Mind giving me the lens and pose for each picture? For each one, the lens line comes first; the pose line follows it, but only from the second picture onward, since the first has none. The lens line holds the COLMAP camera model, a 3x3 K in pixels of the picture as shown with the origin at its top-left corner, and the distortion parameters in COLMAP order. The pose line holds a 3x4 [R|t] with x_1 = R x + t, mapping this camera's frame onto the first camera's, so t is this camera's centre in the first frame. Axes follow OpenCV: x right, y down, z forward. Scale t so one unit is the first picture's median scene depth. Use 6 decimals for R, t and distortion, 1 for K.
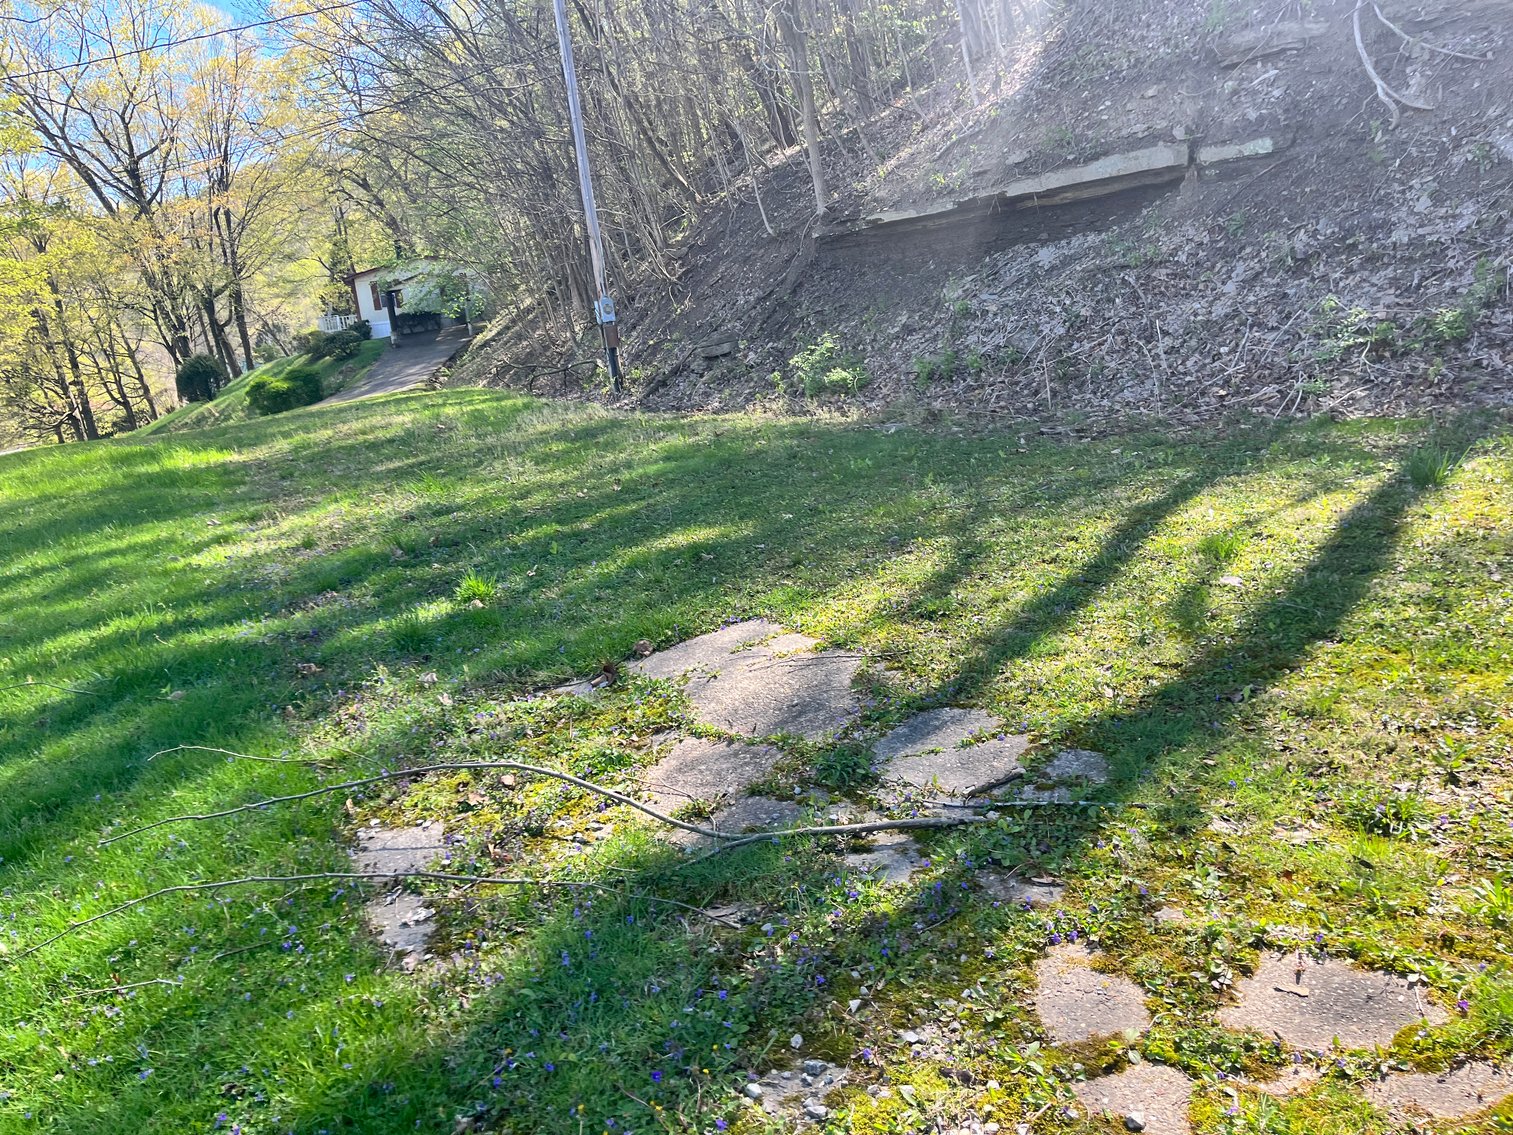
lens RADIAL K [[1143.5, 0, 748.0], [0, 1143.5, 565.4], [0, 0, 1]] dist [0.076989, -0.091298]
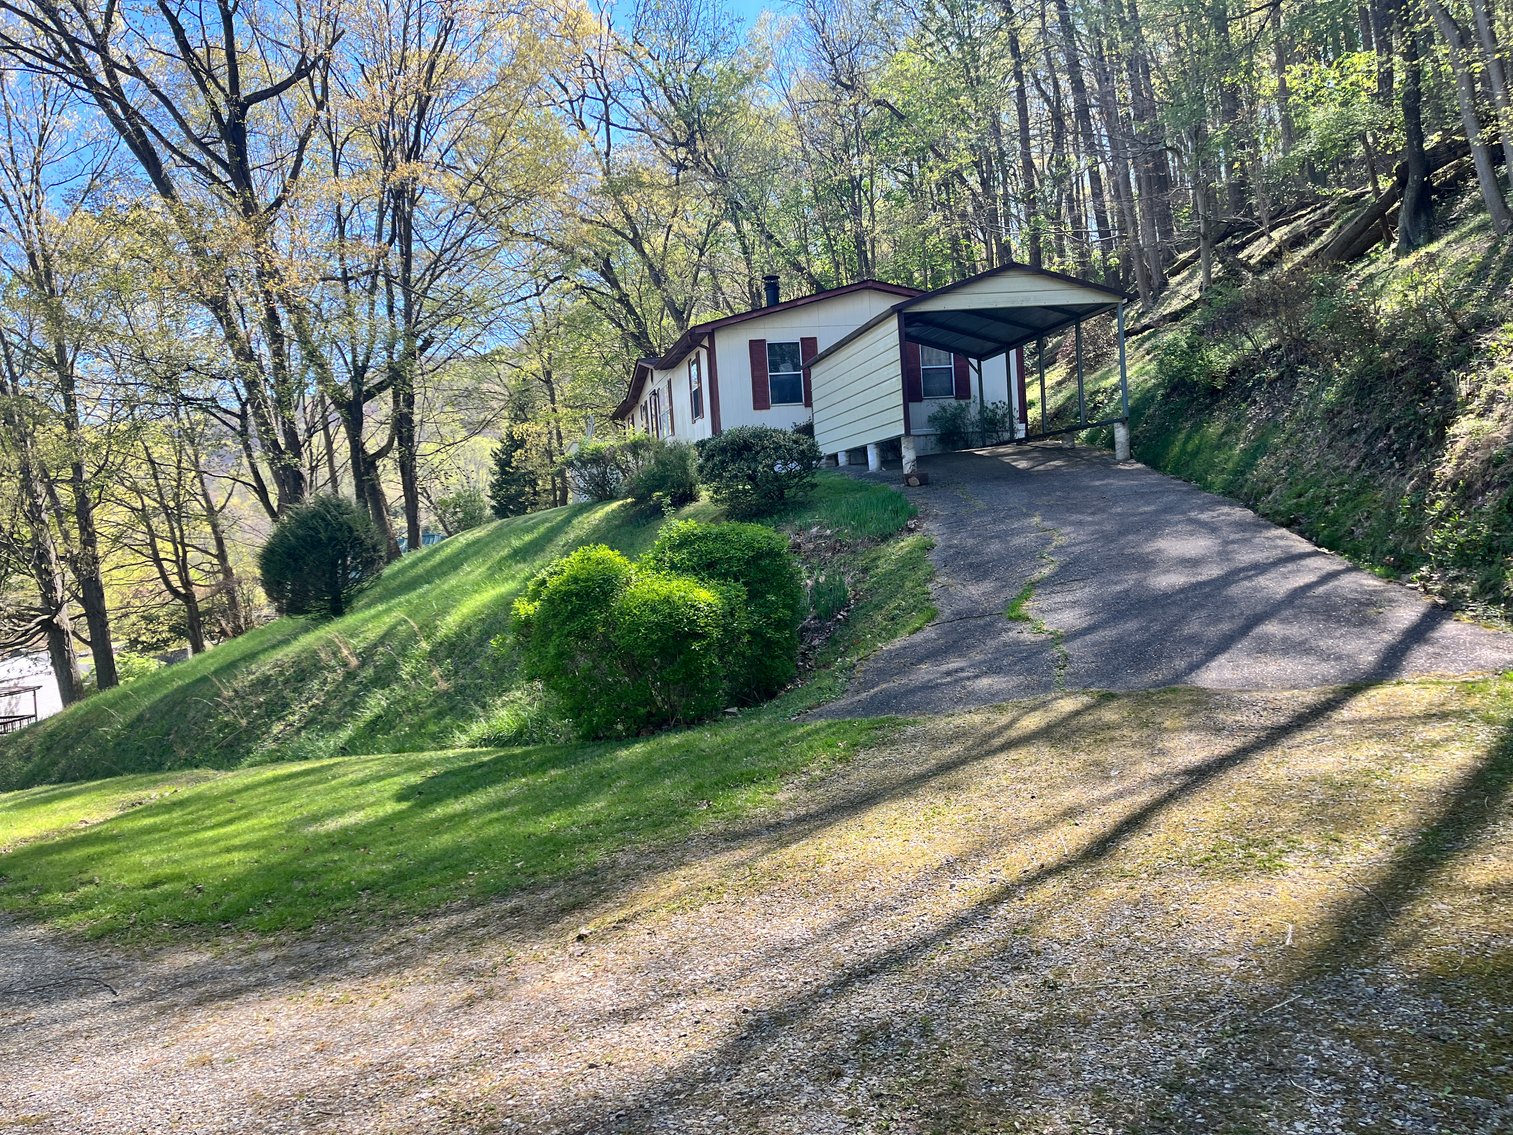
lens RADIAL K [[1143.5, 0, 762.5], [0, 1143.5, 574.6], [0, 0, 1]] dist [0.076989, -0.091298]
pose [[0.996879, 0.042885, -0.066279, -0.264285], [-0.053298, 0.984964, -0.164330, -0.088413], [0.058235, 0.167350, 0.984176, 0.556274]]
